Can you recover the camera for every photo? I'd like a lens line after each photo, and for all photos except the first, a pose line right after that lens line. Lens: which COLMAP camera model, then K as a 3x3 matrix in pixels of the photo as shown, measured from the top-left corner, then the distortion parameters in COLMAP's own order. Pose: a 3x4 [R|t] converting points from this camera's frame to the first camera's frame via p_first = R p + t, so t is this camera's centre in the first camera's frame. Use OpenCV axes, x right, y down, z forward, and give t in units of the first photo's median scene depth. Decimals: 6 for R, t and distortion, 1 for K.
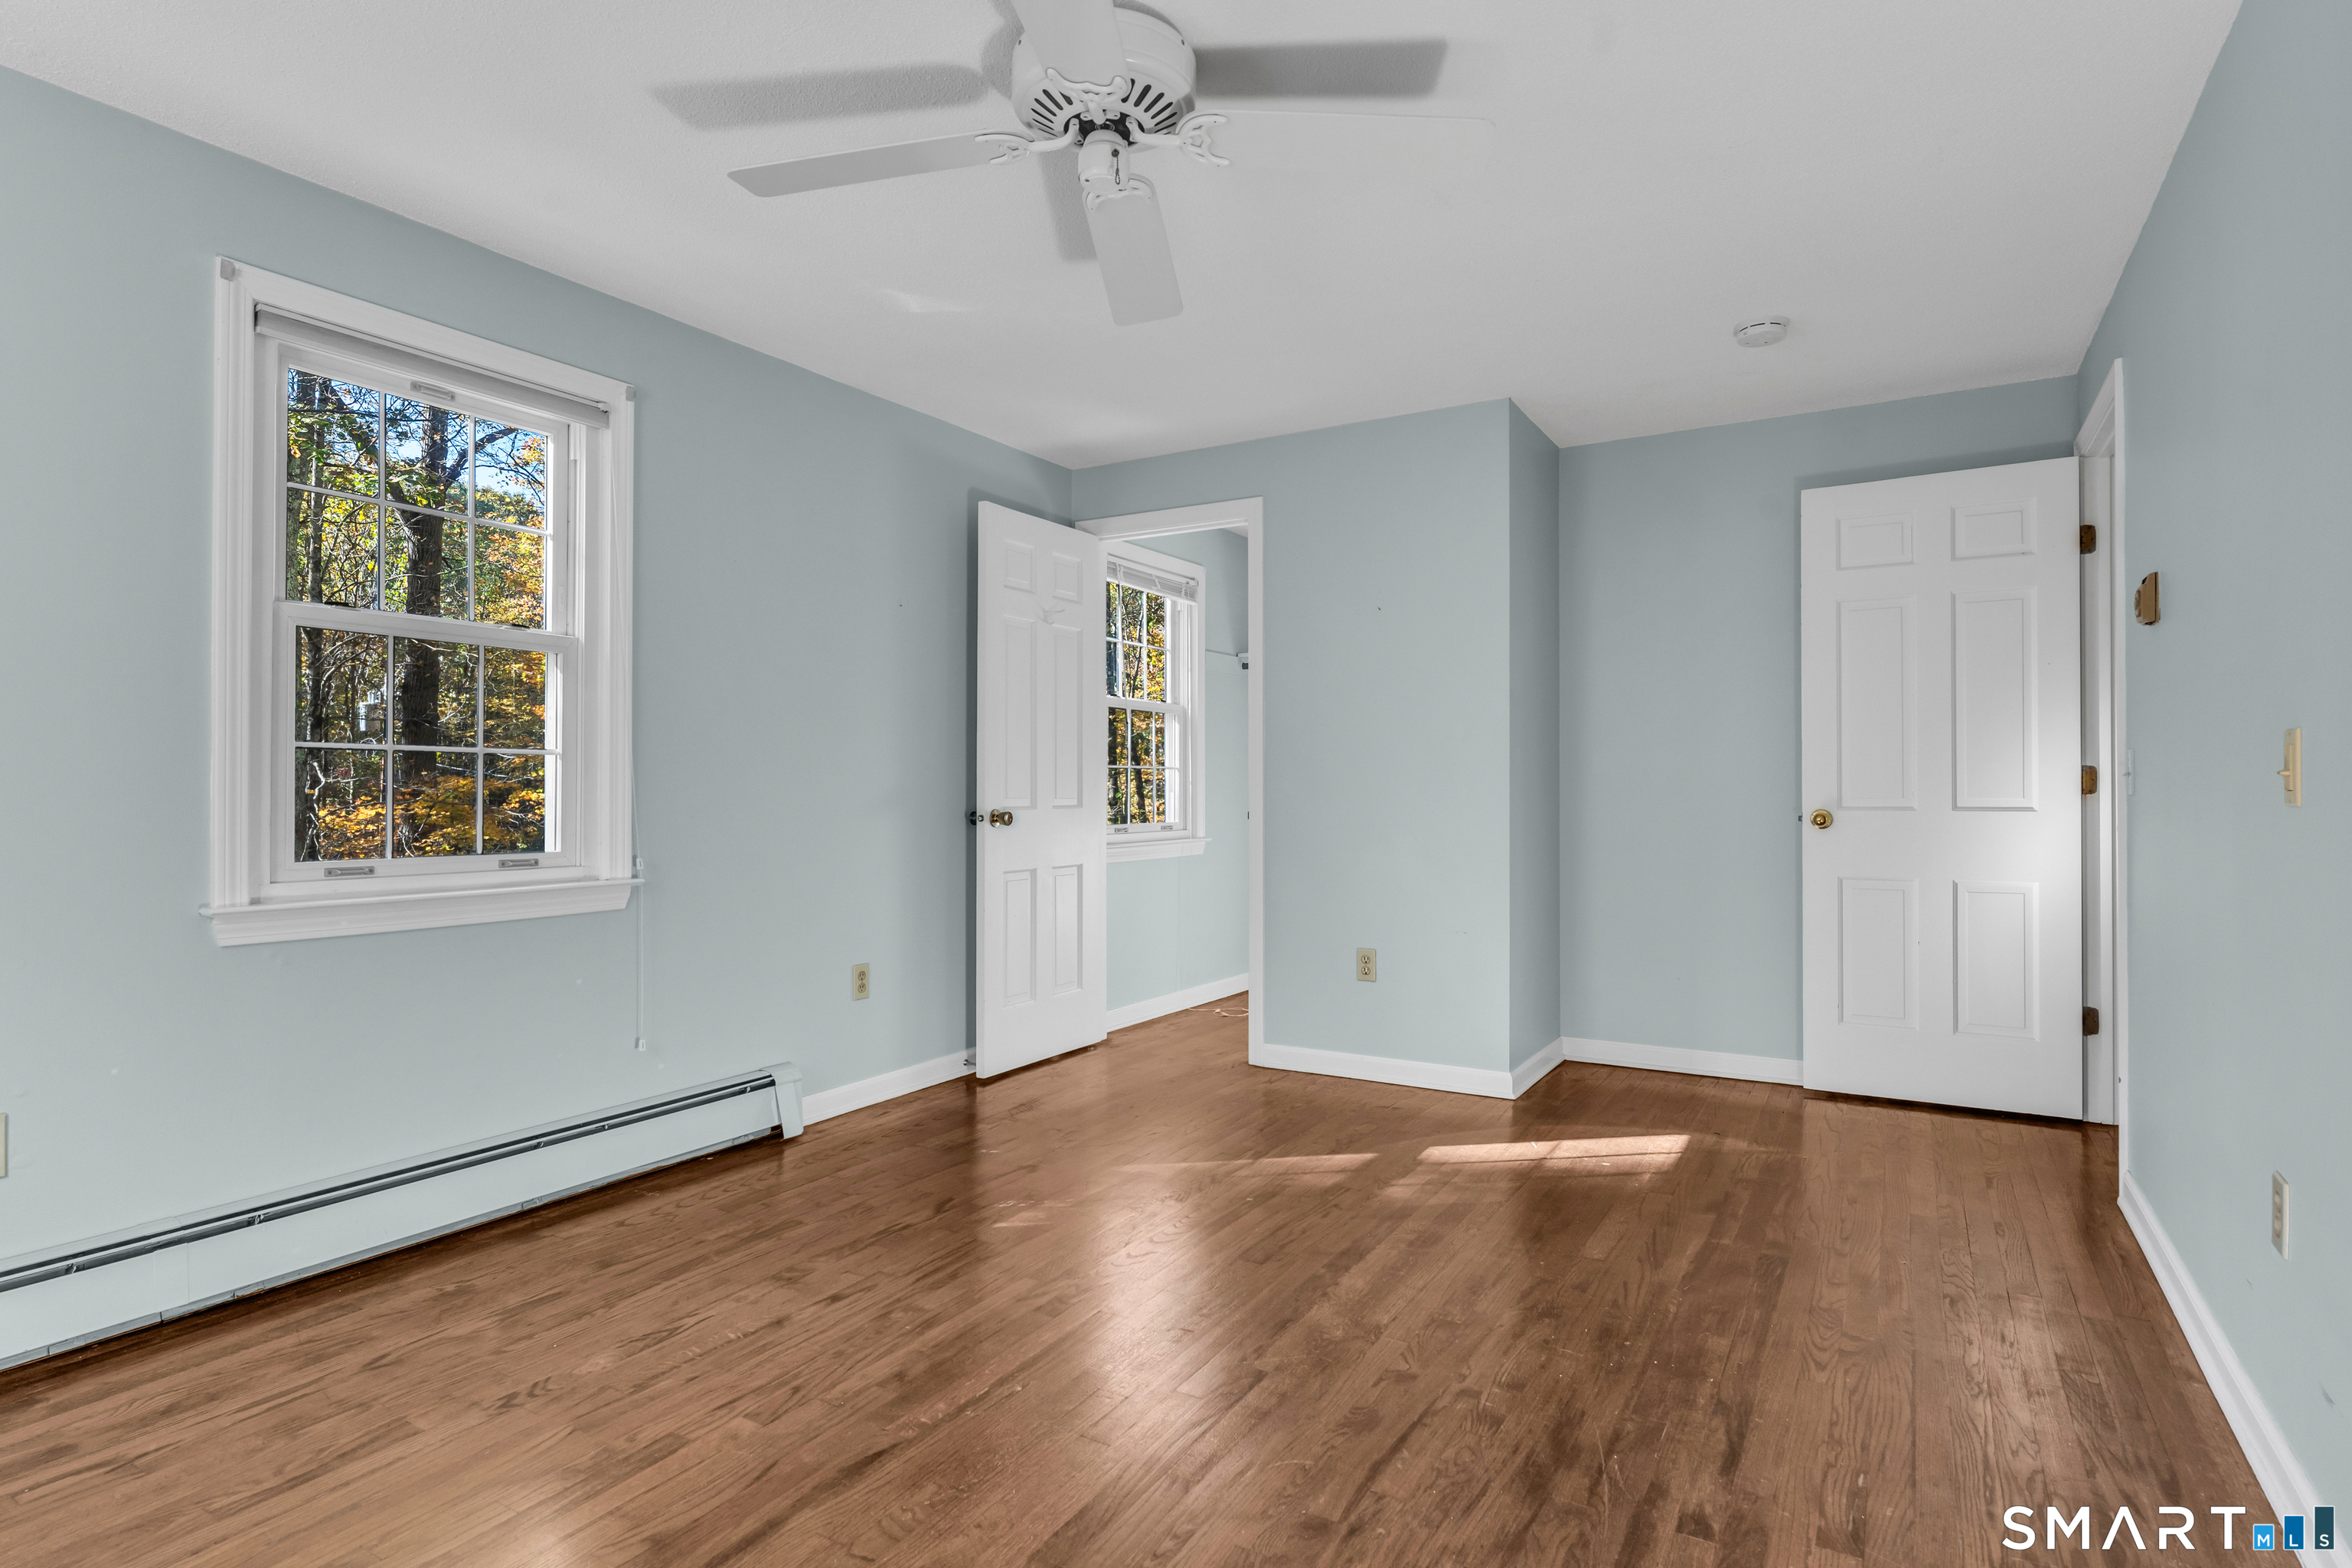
lens RADIAL K [[1157.6, 0, 1178.4], [0, 1157.6, 781.9], [0, 0, 1]] dist [0.001766, -0.000129]
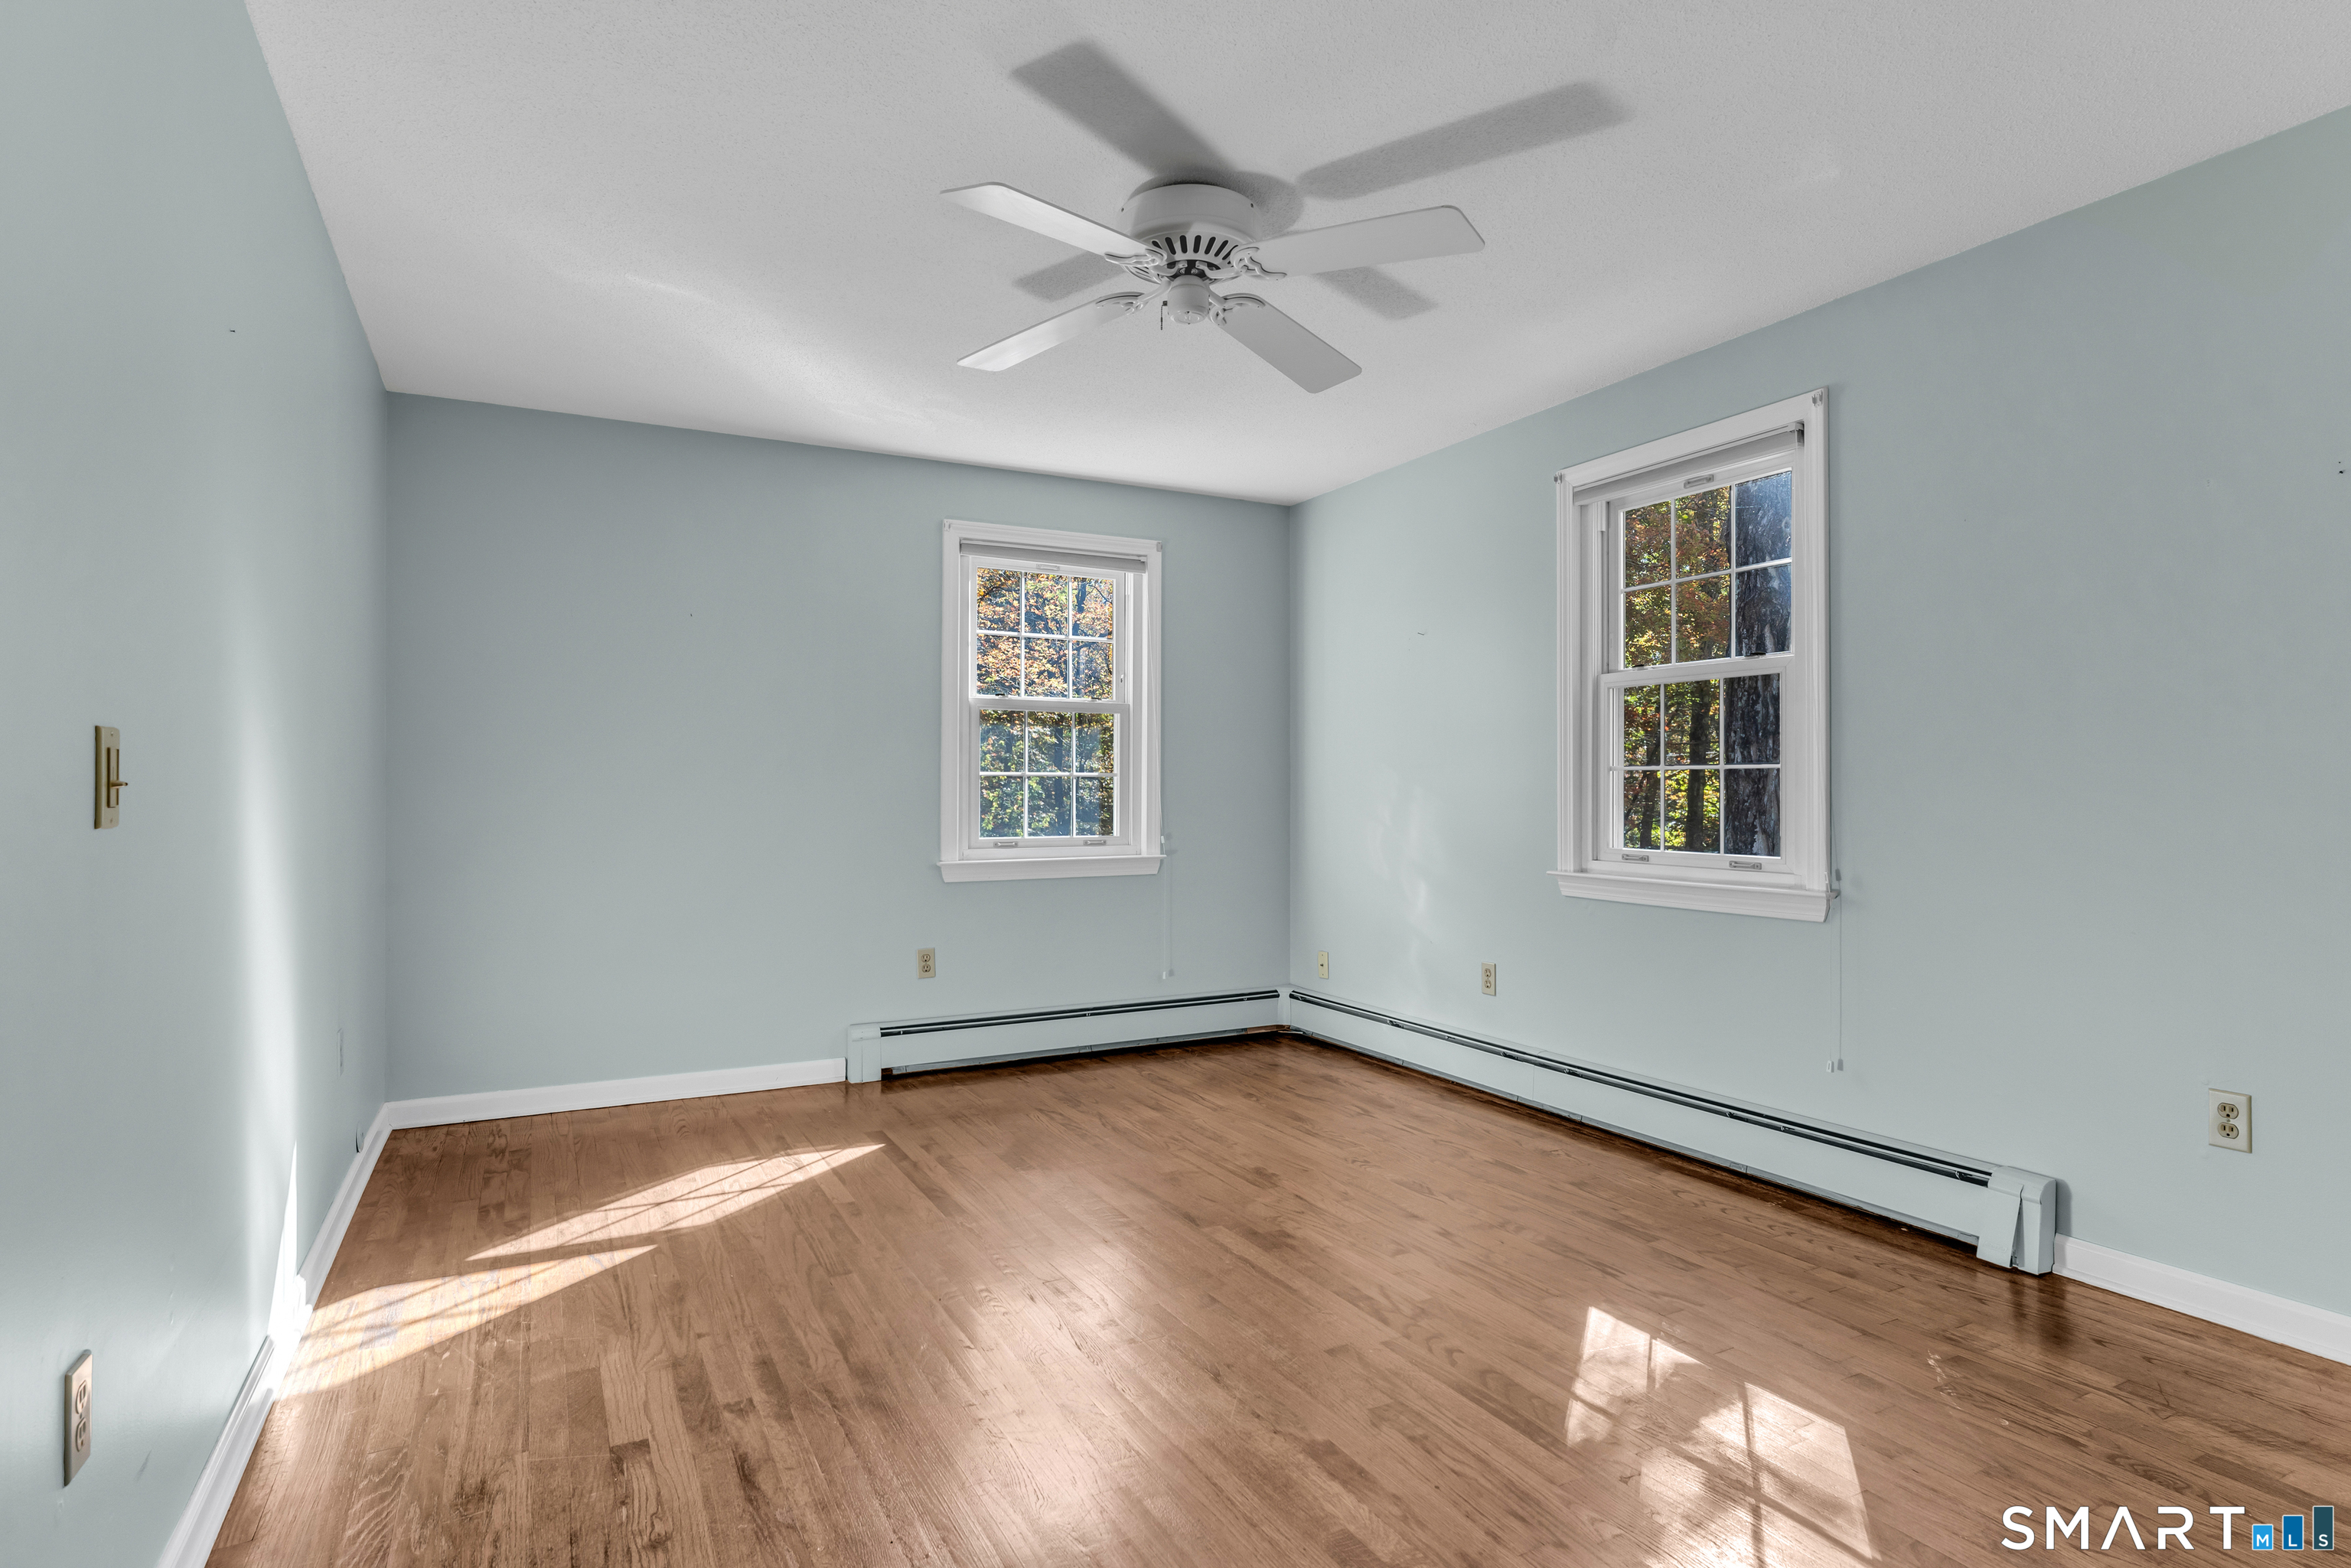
lens RADIAL K [[1157.0, 0, 1177.9], [0, 1157.0, 781.9], [0, 0, 1]] dist [0.001766, -0.000129]
pose [[-0.482728, -0.009644, -0.875717, 0.832015], [0.002547, 0.999920, -0.012415, 0.002265], [0.875767, -0.008223, -0.482664, 1.281403]]
